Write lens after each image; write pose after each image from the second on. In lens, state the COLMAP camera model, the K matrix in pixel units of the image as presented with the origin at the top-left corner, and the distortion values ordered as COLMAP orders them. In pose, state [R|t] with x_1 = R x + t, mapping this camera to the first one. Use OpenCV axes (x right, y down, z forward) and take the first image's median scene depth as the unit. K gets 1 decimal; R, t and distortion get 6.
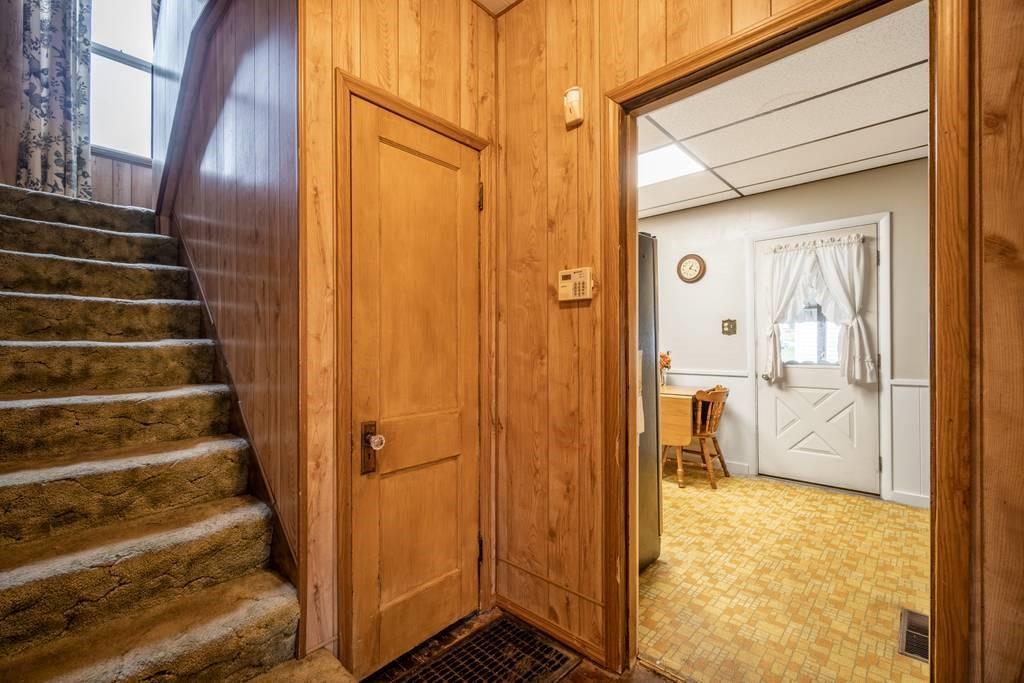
lens RADIAL K [[435.9, 0, 512.0], [0, 435.9, 341.5], [0, 0, 1]] dist [-0.000367, -0.000943]
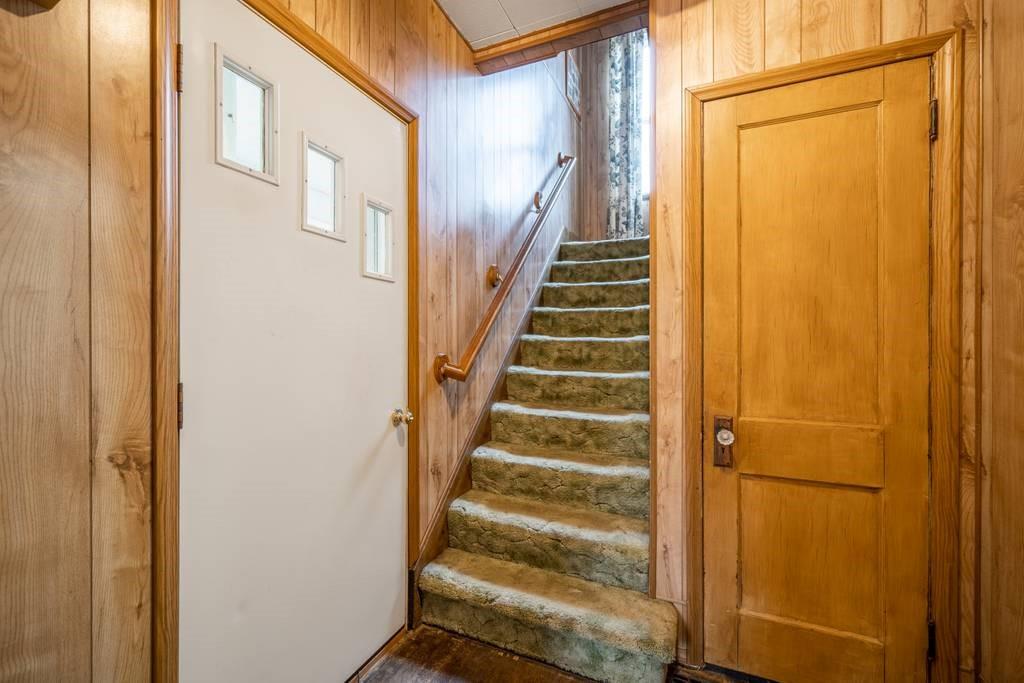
lens RADIAL K [[453.4, 0, 471.0], [0, 453.4, 337.5], [0, 0, 1]] dist [-0.001460, -0.000358]
pose [[0.287521, -0.004083, -0.957766, 0.471872], [0.007470, 0.999970, -0.002020, -0.000161], [0.957745, -0.006574, 0.287543, 0.128896]]
